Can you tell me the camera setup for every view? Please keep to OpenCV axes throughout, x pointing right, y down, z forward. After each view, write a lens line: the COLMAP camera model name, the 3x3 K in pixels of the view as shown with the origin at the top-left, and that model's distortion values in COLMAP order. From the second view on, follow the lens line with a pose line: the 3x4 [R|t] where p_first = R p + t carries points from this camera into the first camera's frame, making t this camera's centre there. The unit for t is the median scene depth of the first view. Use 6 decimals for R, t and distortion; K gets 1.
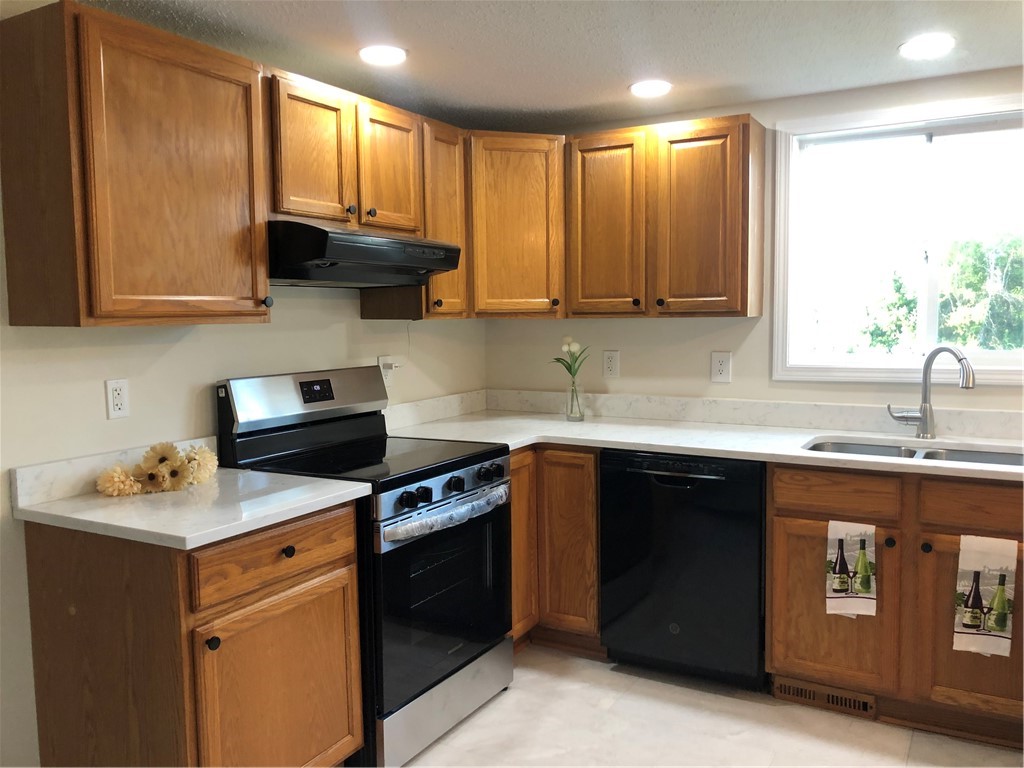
lens RADIAL K [[832.9, 0, 521.5], [0, 832.9, 385.4], [0, 0, 1]] dist [0.048849, -0.052414]
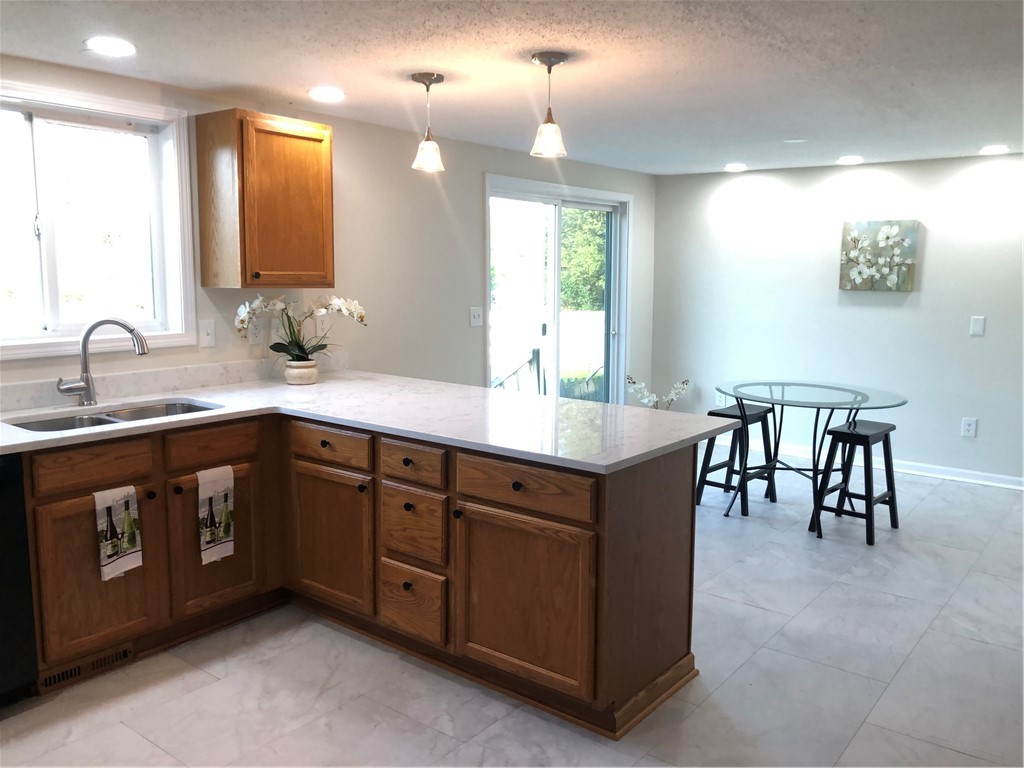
lens RADIAL K [[832.9, 0, 501.6], [0, 832.9, 382.9], [0, 0, 1]] dist [0.048849, -0.052414]
pose [[0.163378, -0.121169, 0.979094, -0.543807], [0.081182, 0.990715, 0.109060, -0.044747], [-0.983218, 0.061667, 0.171698, 0.321753]]
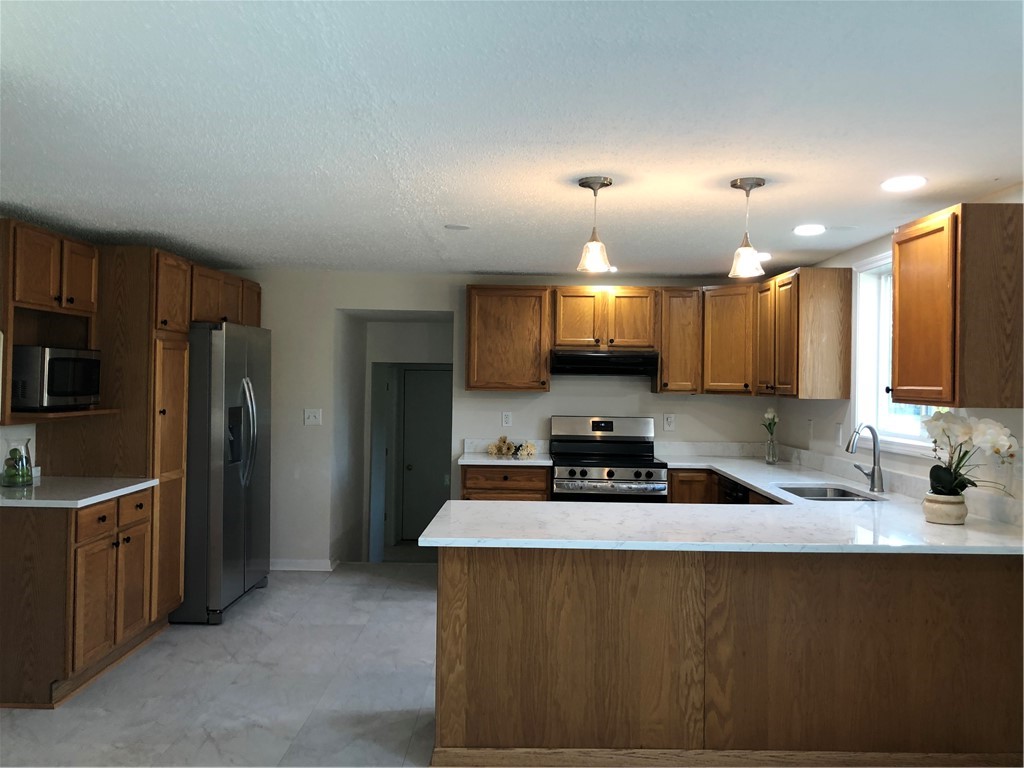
lens RADIAL K [[832.9, 0, 509.2], [0, 832.9, 381.5], [0, 0, 1]] dist [0.048849, -0.052414]
pose [[0.483178, 0.017690, -0.875344, 1.537770], [-0.097355, 0.994681, -0.033637, -0.012328], [0.870093, 0.101472, 0.482330, -0.214081]]
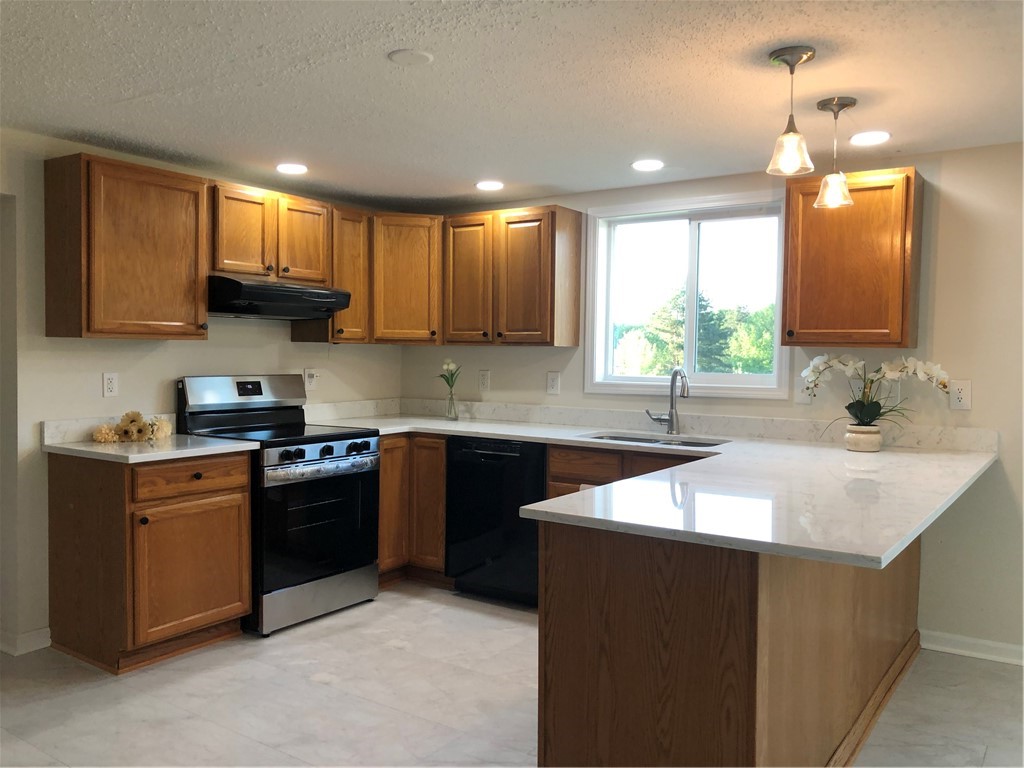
lens RADIAL K [[832.9, 0, 511.8], [0, 832.9, 384.2], [0, 0, 1]] dist [0.048849, -0.052414]
pose [[0.996288, 0.025561, -0.082198, 0.361444], [-0.029562, 0.998418, -0.047835, 0.060120], [0.080845, 0.050087, 0.995467, -0.465783]]
